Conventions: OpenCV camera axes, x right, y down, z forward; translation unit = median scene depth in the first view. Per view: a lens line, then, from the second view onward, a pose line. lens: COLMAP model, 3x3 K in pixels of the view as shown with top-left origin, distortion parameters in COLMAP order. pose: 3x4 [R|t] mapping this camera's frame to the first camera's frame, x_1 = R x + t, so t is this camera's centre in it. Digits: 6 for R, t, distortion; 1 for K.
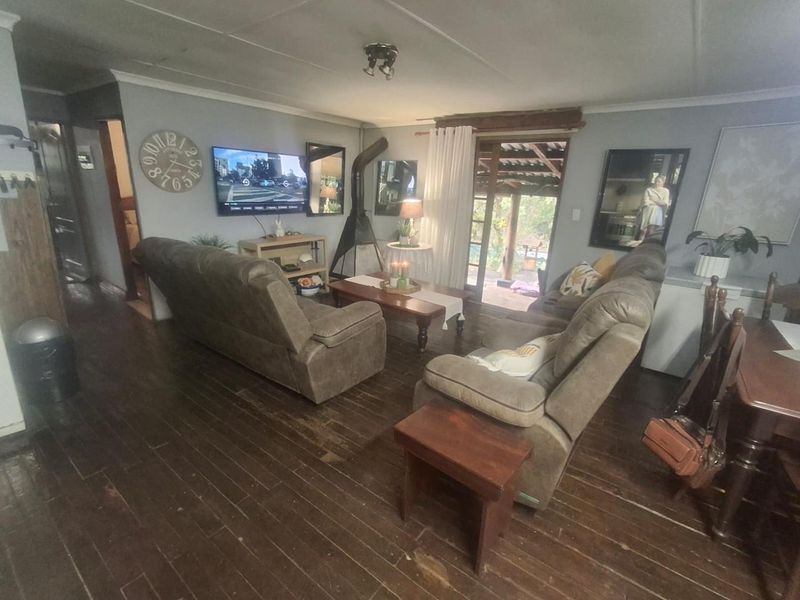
lens RADIAL K [[369.3, 0, 402.0], [0, 369.3, 297.5], [0, 0, 1]] dist [-0.002883, 0.000844]
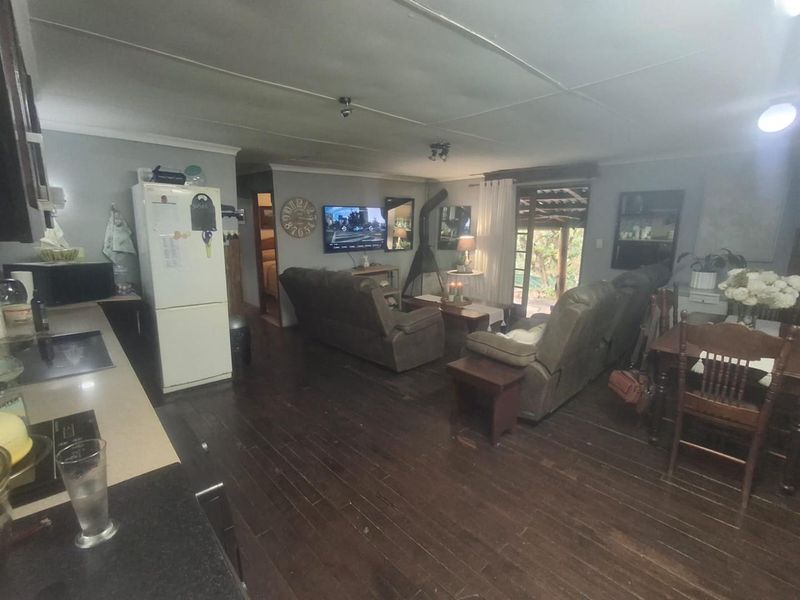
lens RADIAL K [[369.3, 0, 400.8], [0, 369.3, 299.1], [0, 0, 1]] dist [-0.002883, 0.000844]
pose [[0.984530, -0.007767, -0.175044, 0.032393], [-0.008010, 0.995977, -0.089246, 0.082742], [0.175033, 0.089268, 0.980507, -0.337877]]
